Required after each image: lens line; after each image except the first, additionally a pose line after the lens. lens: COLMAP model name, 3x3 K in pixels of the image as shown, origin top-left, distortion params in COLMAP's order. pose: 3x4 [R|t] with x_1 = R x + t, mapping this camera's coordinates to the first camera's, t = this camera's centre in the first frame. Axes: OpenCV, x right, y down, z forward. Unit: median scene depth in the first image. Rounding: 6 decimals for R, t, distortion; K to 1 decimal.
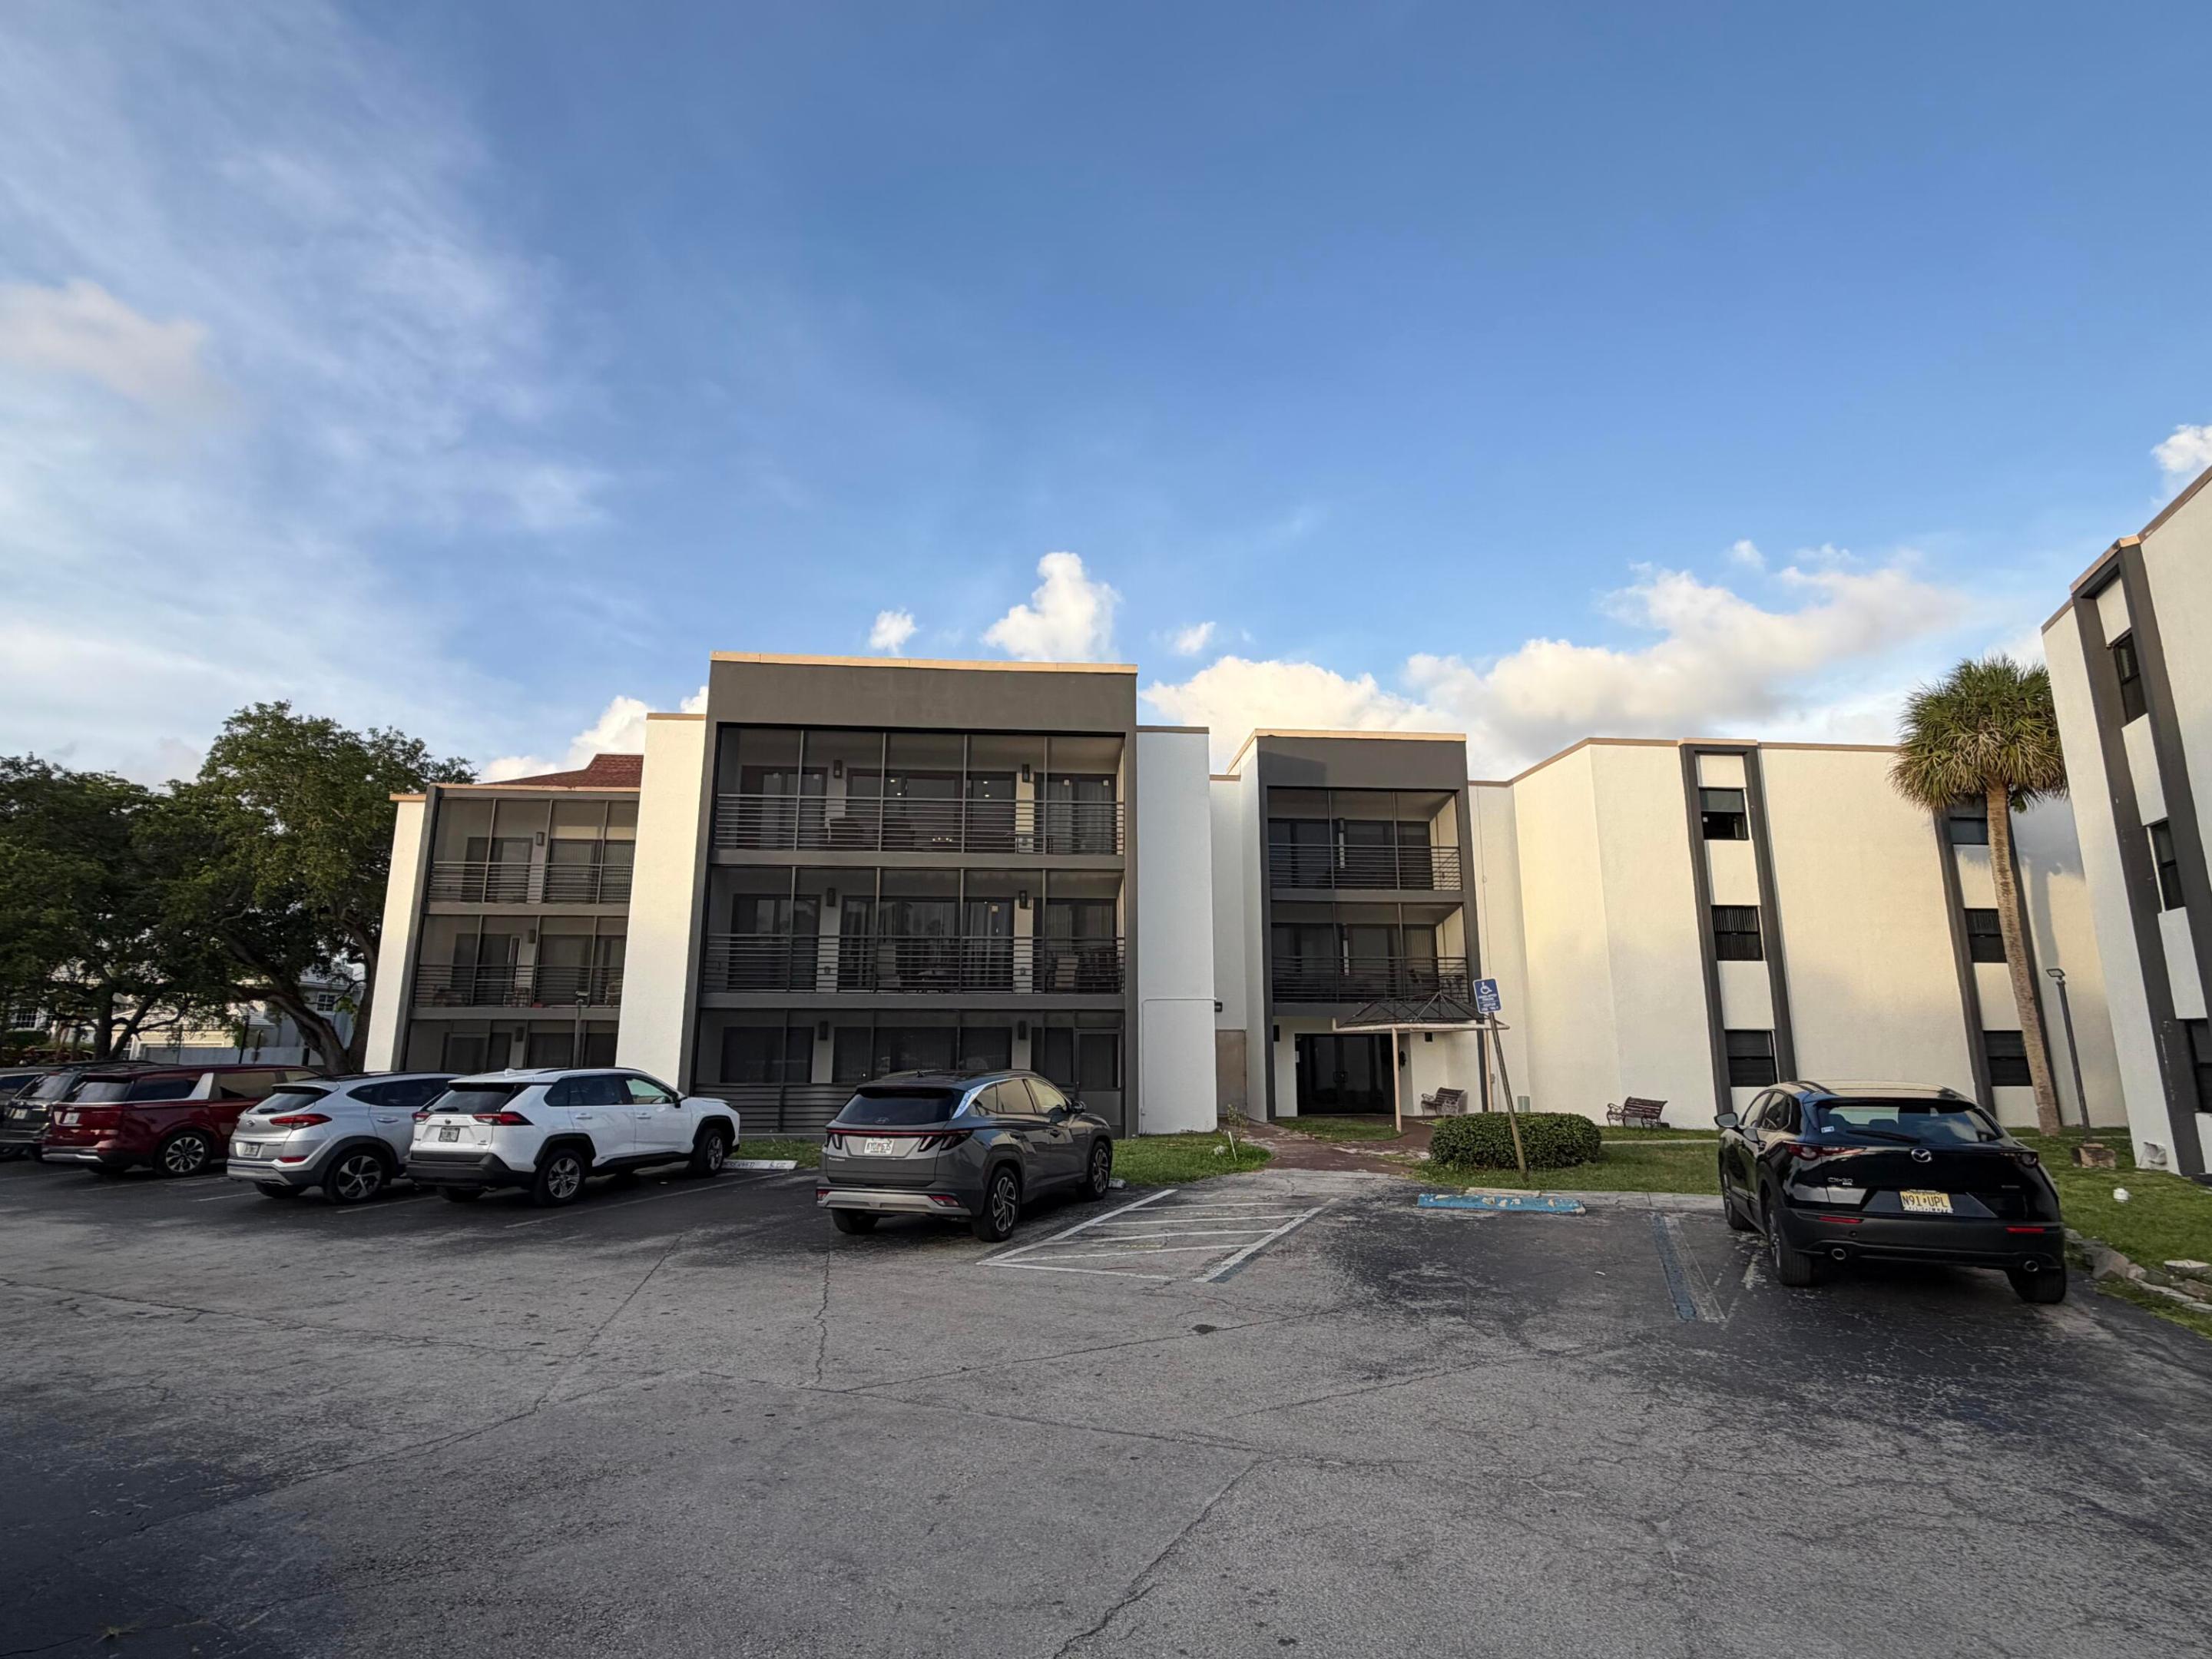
lens RADIAL K [[1057.1, 0, 1106.0], [0, 1057.1, 829.5], [0, 0, 1]] dist [0.002014, 0.000606]
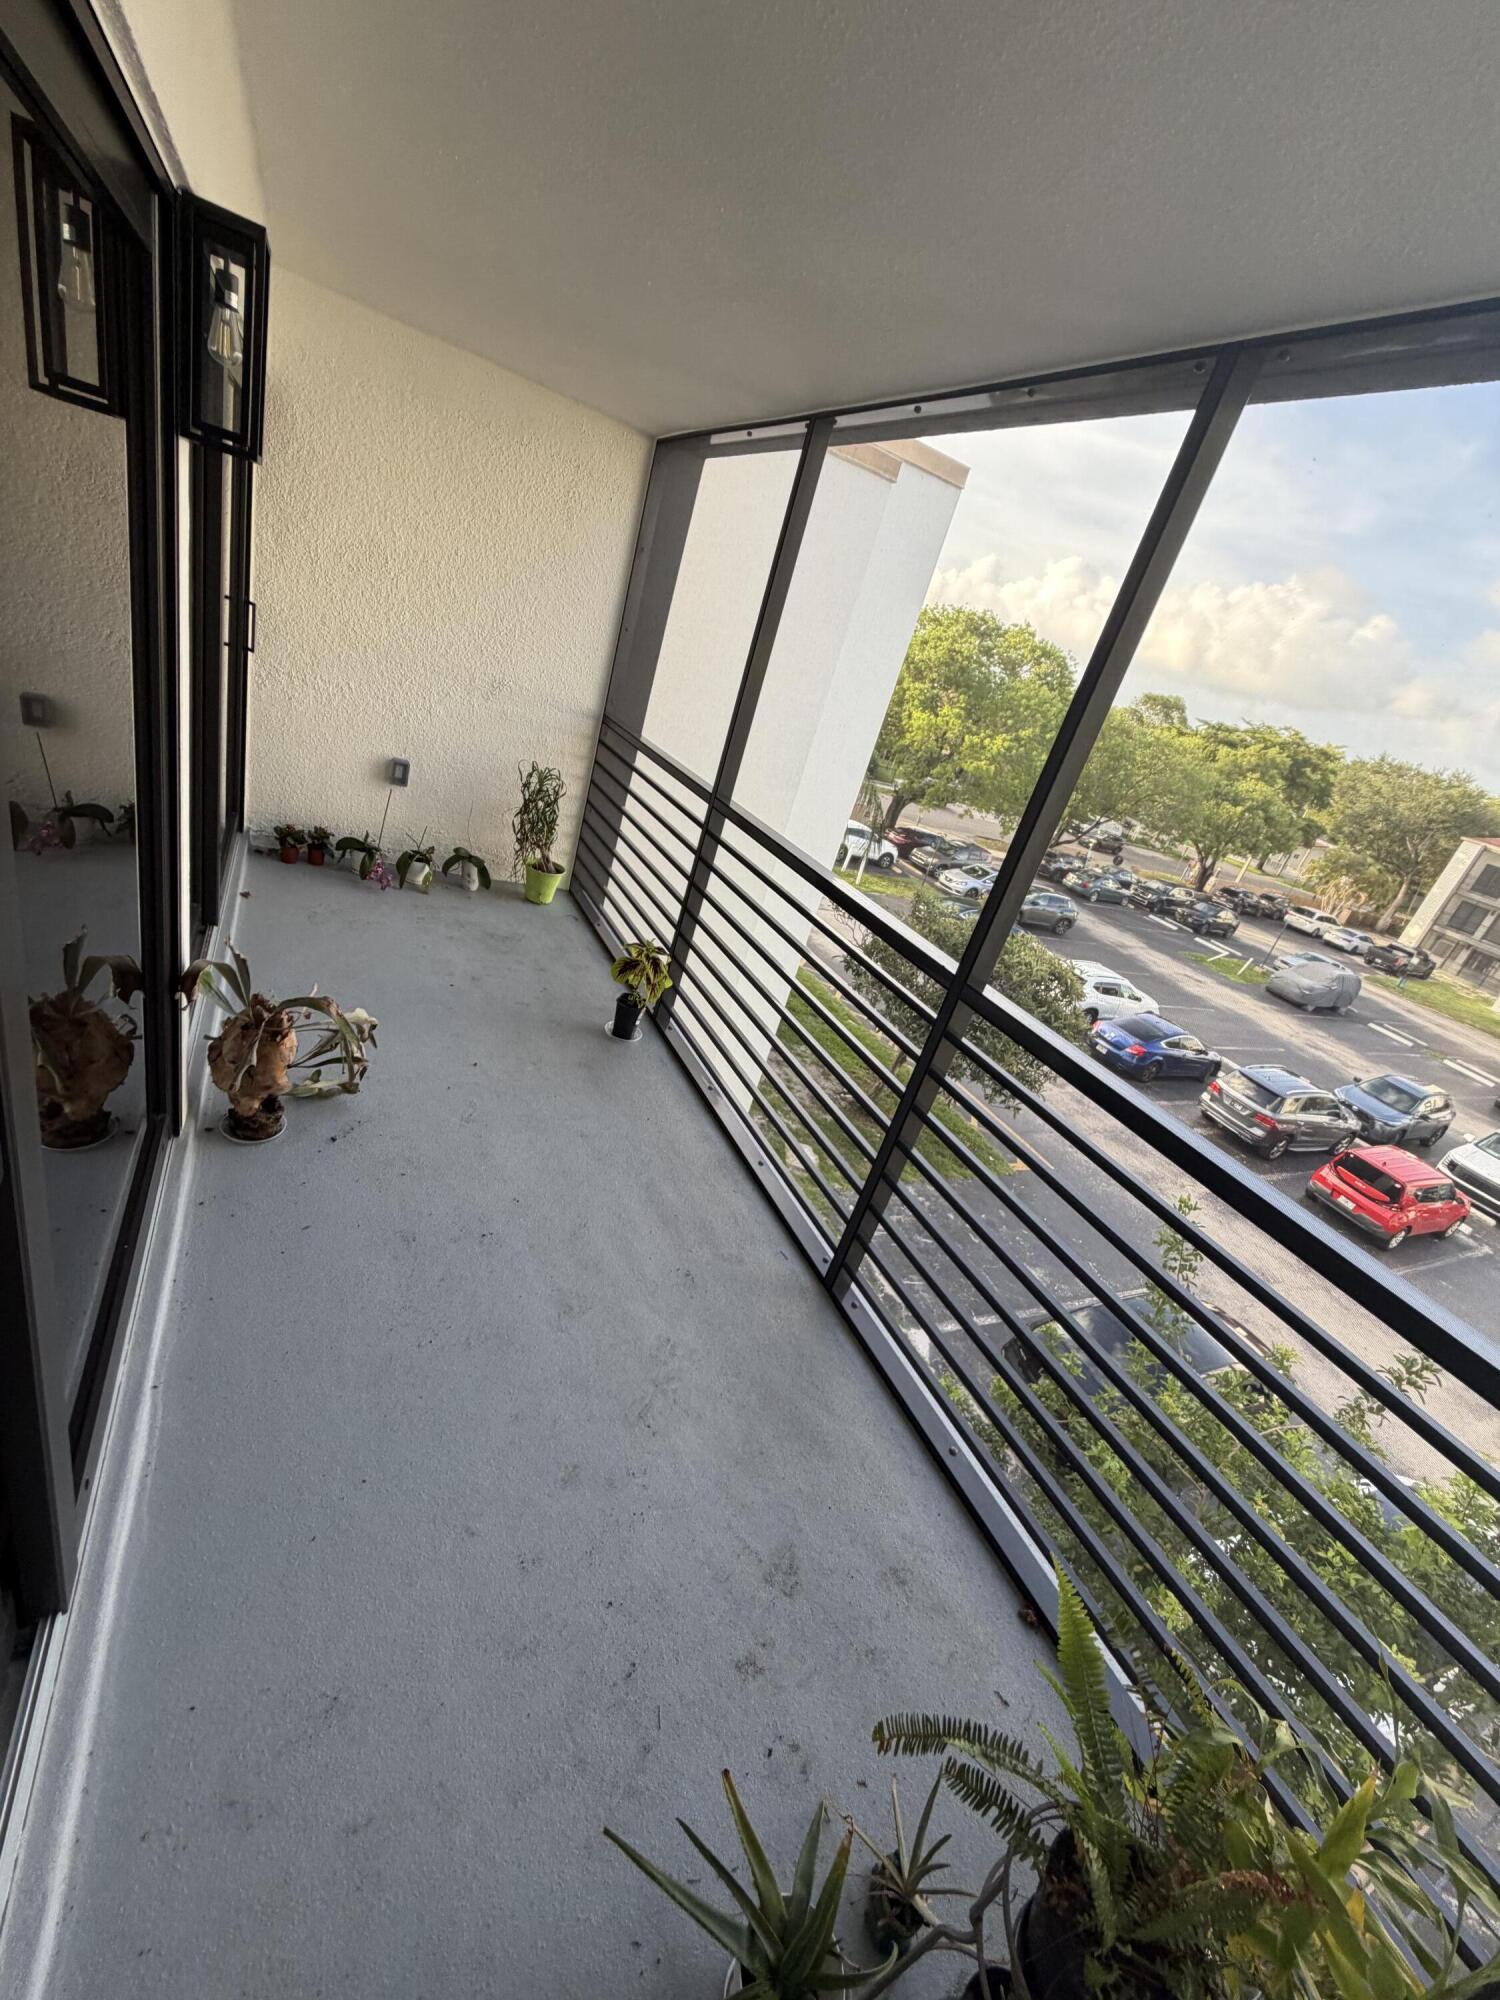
lens RADIAL K [[798.8, 0, 748.8], [0, 798.8, 995.3], [0, 0, 1]] dist [0.000635, -0.000273]
pose [[0.340605, 0.473284, -0.812398, 0.616849], [-0.092819, 0.876769, 0.471870, -0.598510], [0.935614, -0.085315, 0.342561, -1.692767]]
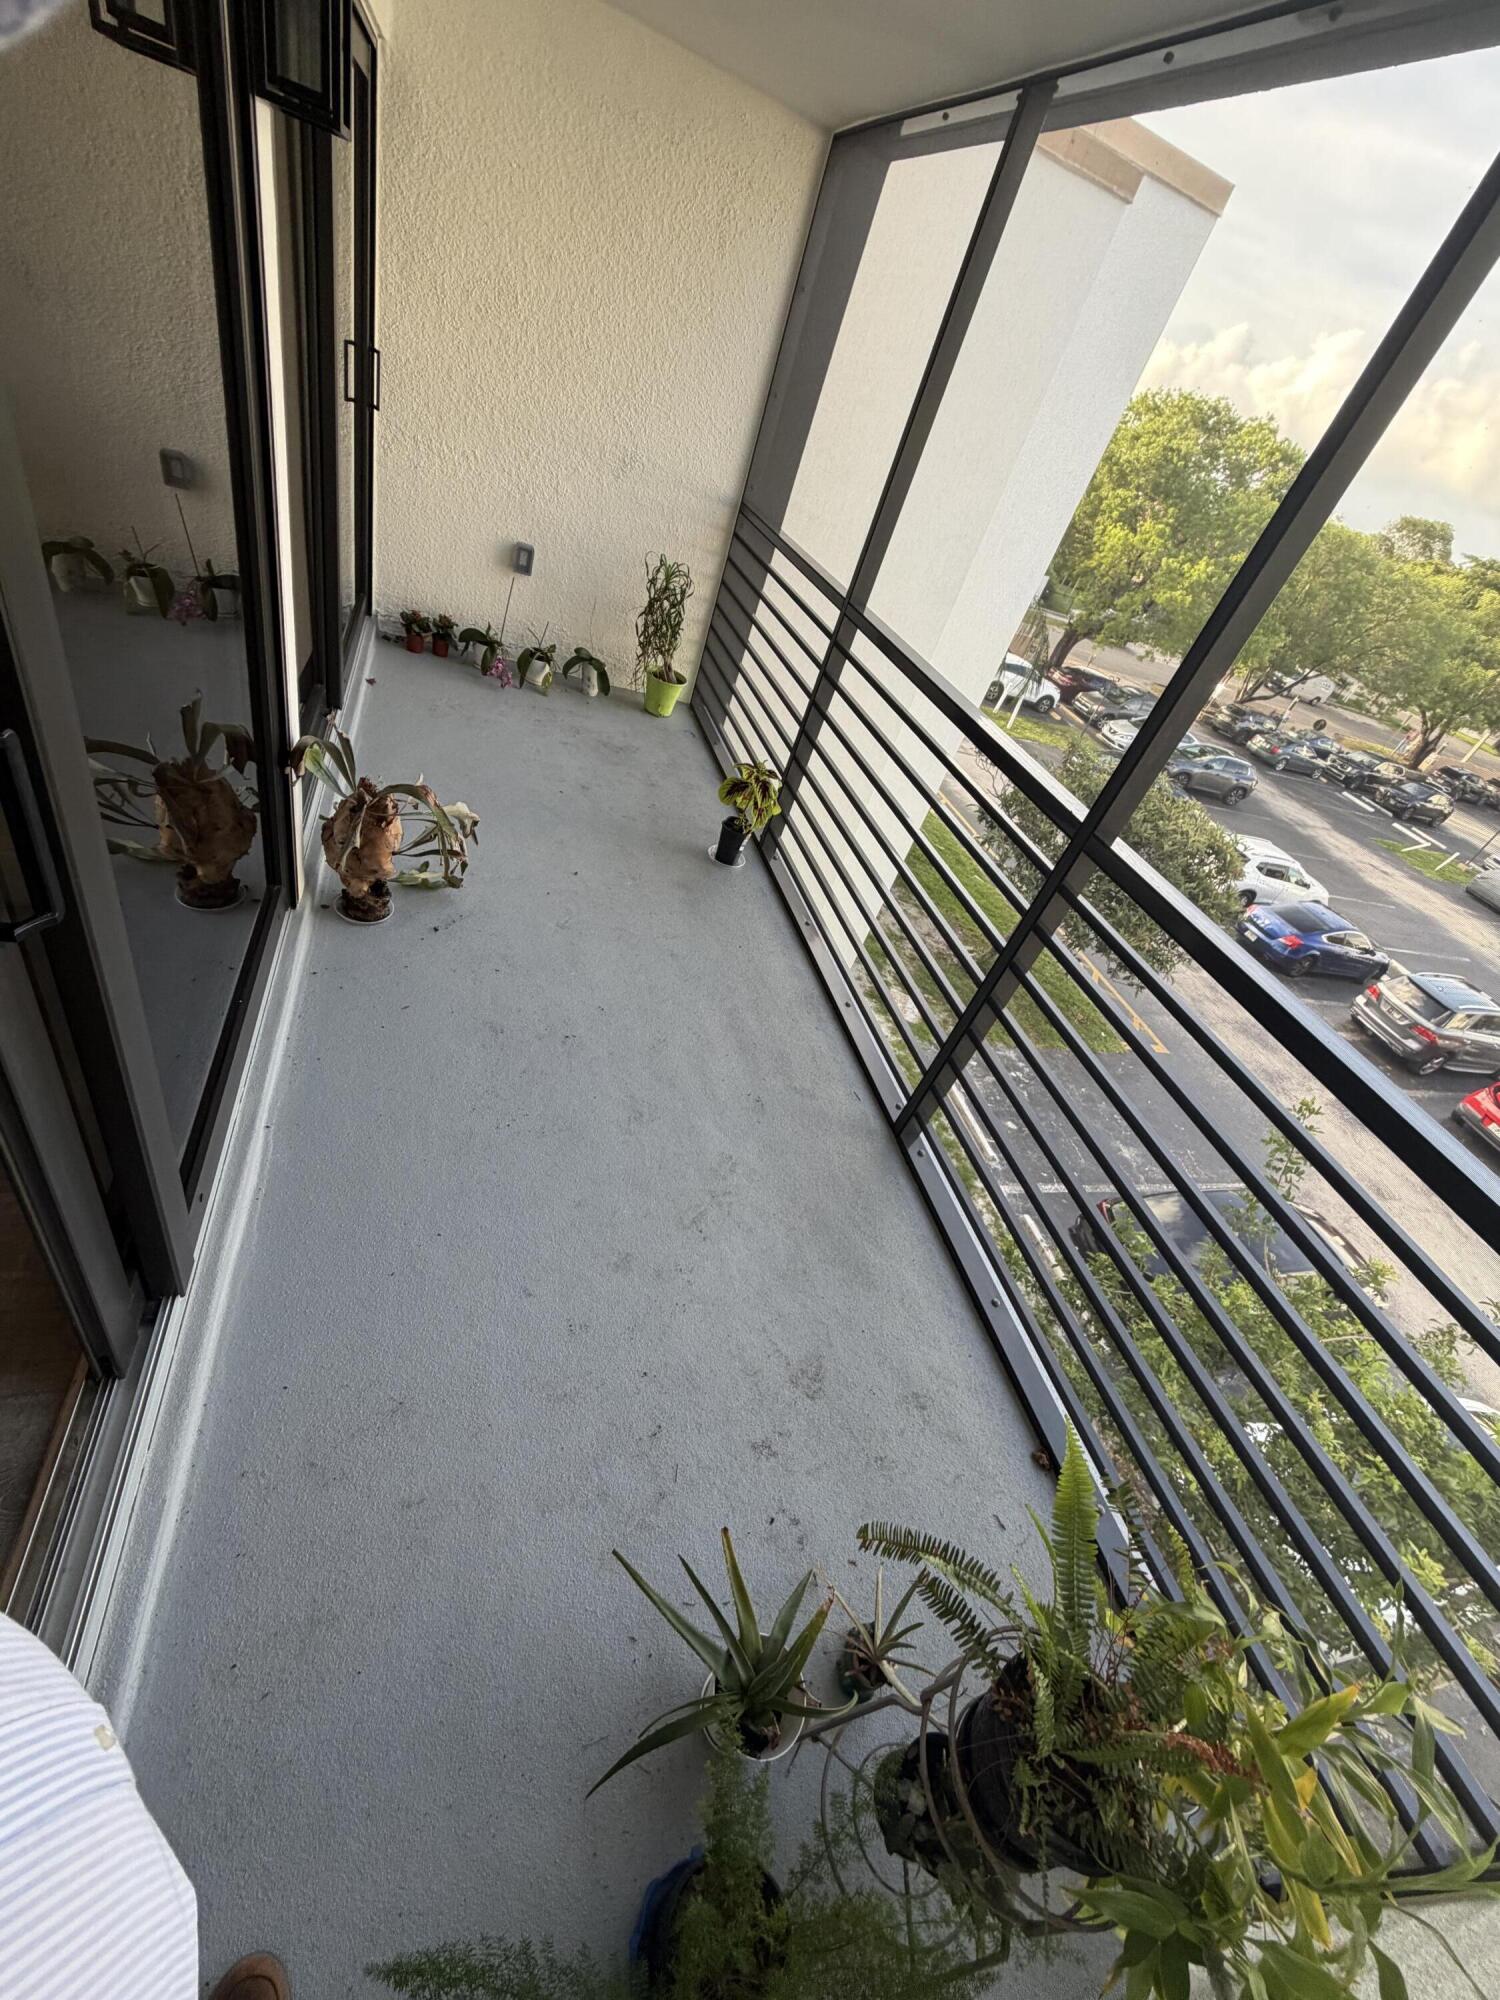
lens RADIAL K [[798.8, 0, 748.8], [0, 798.8, 995.3], [0, 0, 1]] dist [0.000635, -0.000273]
pose [[0.164049, 0.655995, -0.736722, 0.614983], [-0.101774, 0.754110, 0.648815, -0.595091], [0.981188, -0.031458, 0.190474, -1.687641]]
